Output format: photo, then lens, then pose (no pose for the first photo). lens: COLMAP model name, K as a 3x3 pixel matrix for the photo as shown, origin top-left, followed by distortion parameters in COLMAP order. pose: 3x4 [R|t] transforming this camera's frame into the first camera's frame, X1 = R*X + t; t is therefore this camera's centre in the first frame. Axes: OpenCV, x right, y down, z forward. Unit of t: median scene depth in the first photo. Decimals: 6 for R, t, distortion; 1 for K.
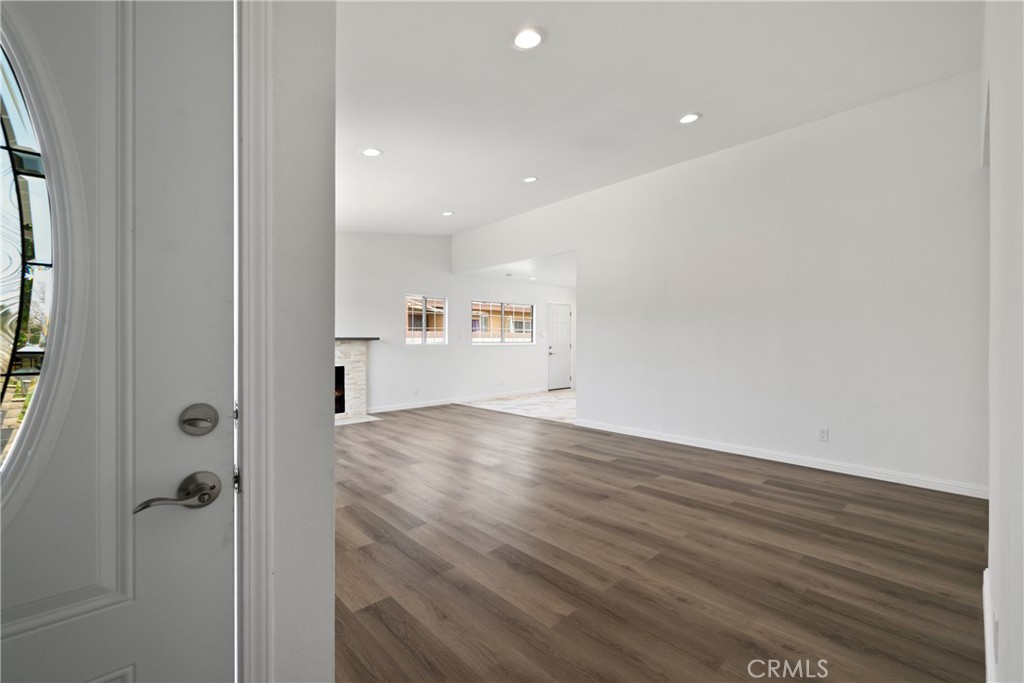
lens RADIAL K [[430.4, 0, 513.7], [0, 430.4, 344.2], [0, 0, 1]] dist [-0.002998, 0.000315]
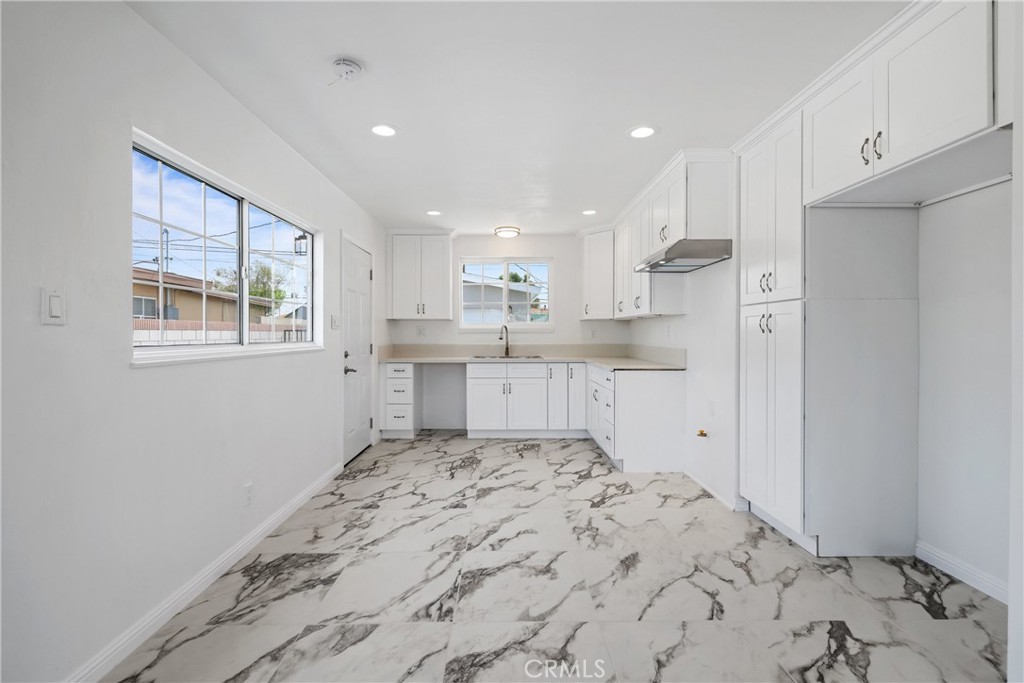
lens RADIAL K [[444.4, 0, 509.8], [0, 444.4, 338.8], [0, 0, 1]] dist [-0.002224, 0.000770]
pose [[0.677847, -0.007529, 0.735164, -0.163728], [0.006872, 0.999969, 0.003905, -0.011044], [-0.735171, 0.002405, 0.677878, 0.941395]]
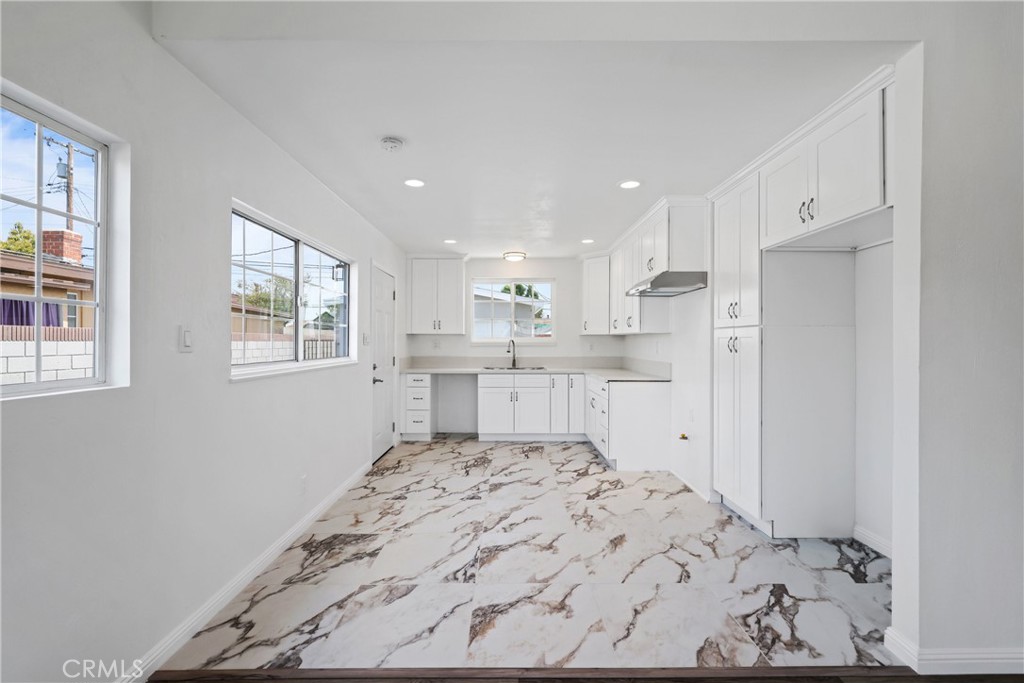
lens RADIAL K [[430.4, 0, 512.0], [0, 430.4, 342.8], [0, 0, 1]] dist [-0.002998, 0.000315]
pose [[0.680638, 0.000615, 0.732620, -0.215392], [0.003957, 0.999982, -0.004515, -0.022322], [-0.732609, 0.005972, 0.680623, 0.901708]]
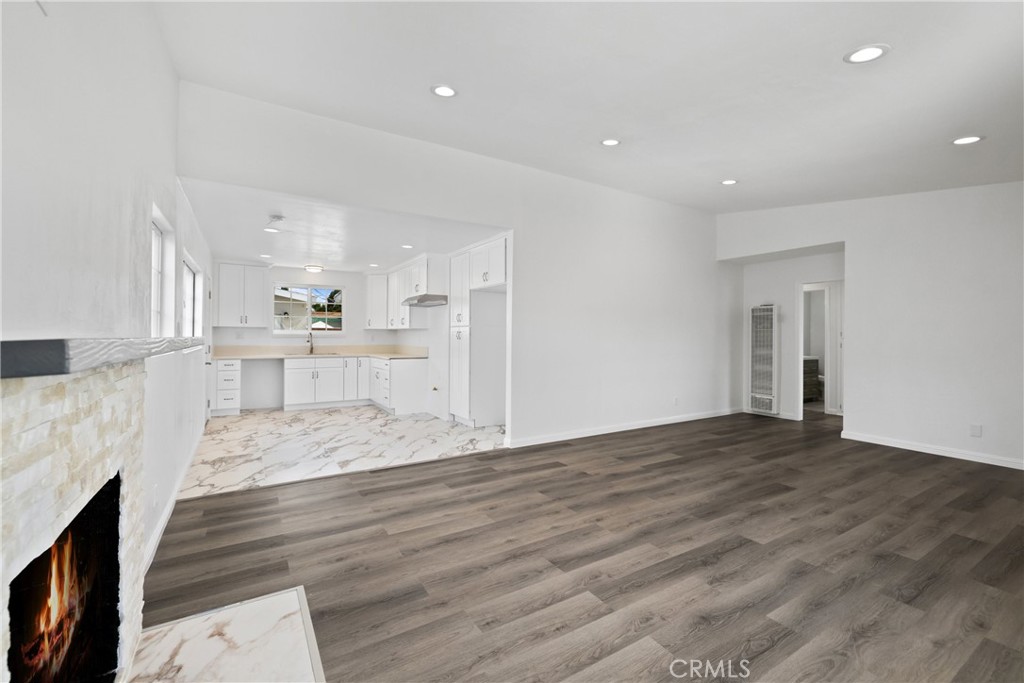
lens RADIAL K [[430.4, 0, 510.1], [0, 430.4, 333.0], [0, 0, 1]] dist [-0.002998, 0.000315]
pose [[0.202754, 0.011544, 0.979162, -0.577012], [0.003668, 0.999915, -0.012548, -0.014548], [-0.979223, 0.006135, 0.202694, 0.753639]]
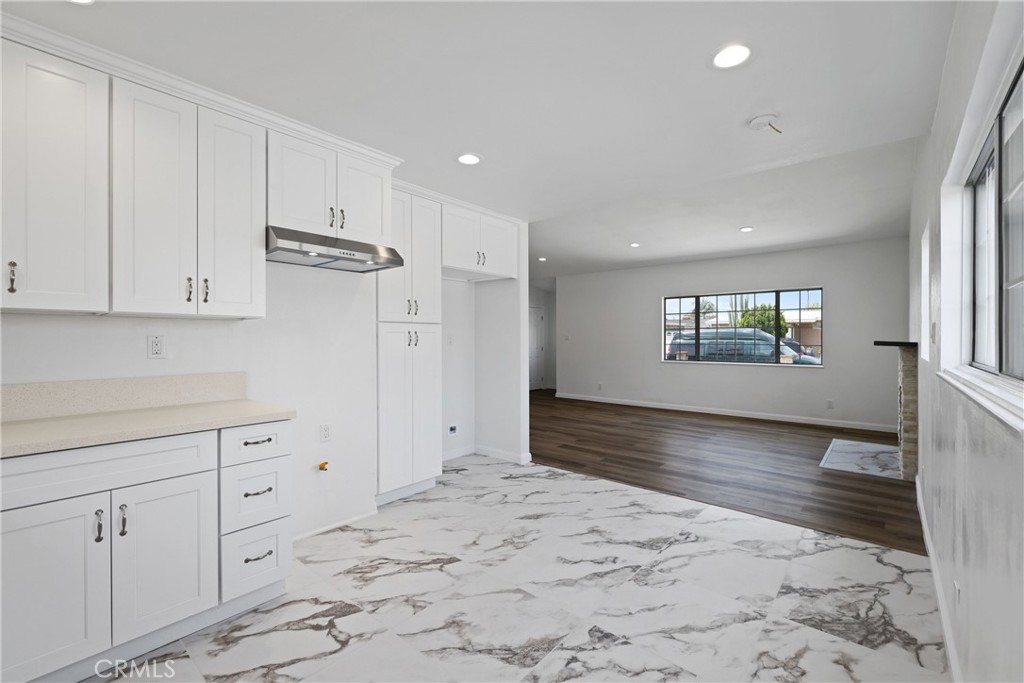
lens RADIAL K [[430.4, 0, 514.5], [0, 430.4, 340.2], [0, 0, 1]] dist [-0.002998, 0.000315]
pose [[-0.994772, 0.003675, -0.102057, 0.219910], [0.002572, 0.999937, 0.010931, -0.024743], [0.102091, 0.010611, -0.994718, 1.555837]]
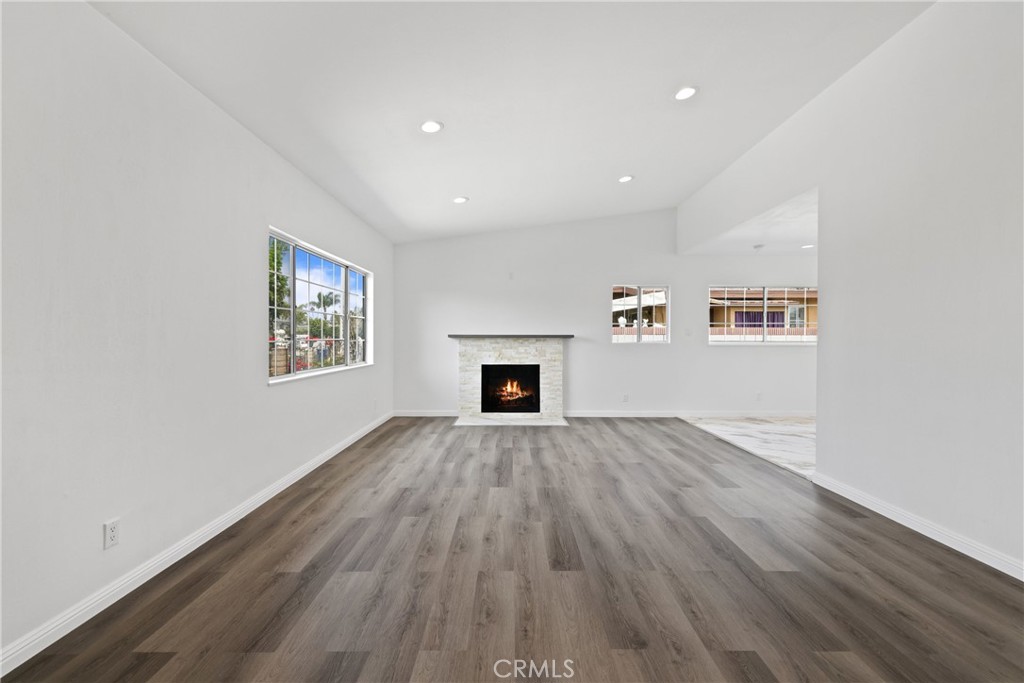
lens RADIAL K [[430.4, 0, 510.3], [0, 430.4, 336.4], [0, 0, 1]] dist [-0.002998, 0.000315]
pose [[0.727920, 0.001693, -0.685660, 0.220214], [-0.009658, 0.999923, -0.007784, -0.004051], [0.685594, 0.012288, 0.727881, 0.250653]]
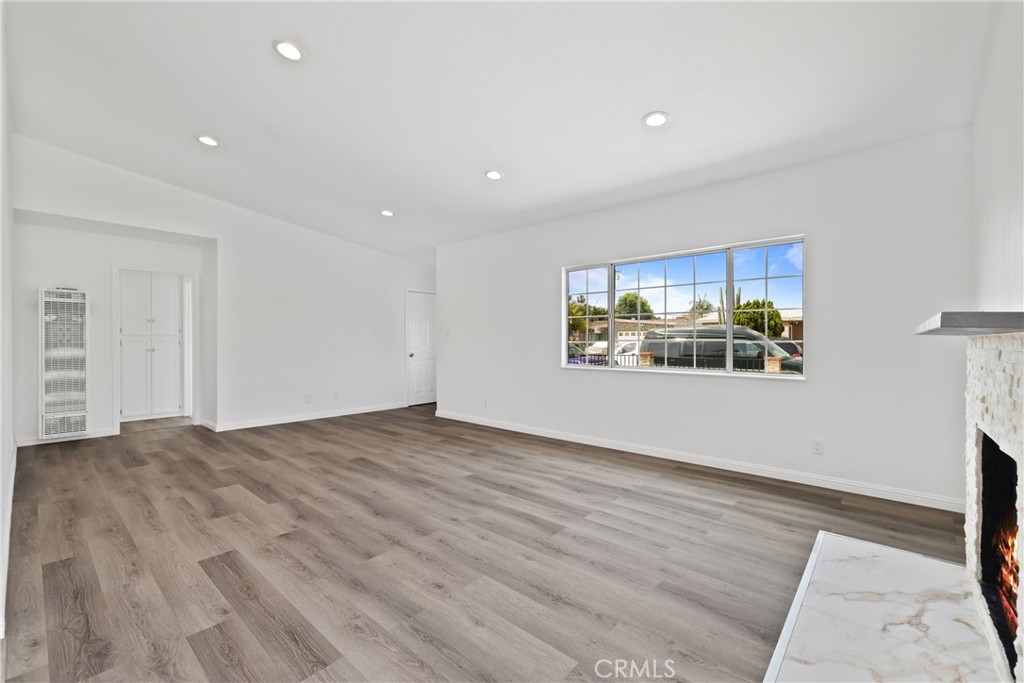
lens RADIAL K [[430.4, 0, 508.4], [0, 430.4, 342.8], [0, 0, 1]] dist [-0.002998, 0.000315]
pose [[-0.996217, 0.003031, -0.086852, -0.145897], [0.001732, 0.999886, 0.015031, -0.008036], [0.086888, 0.014824, -0.996108, 1.173969]]
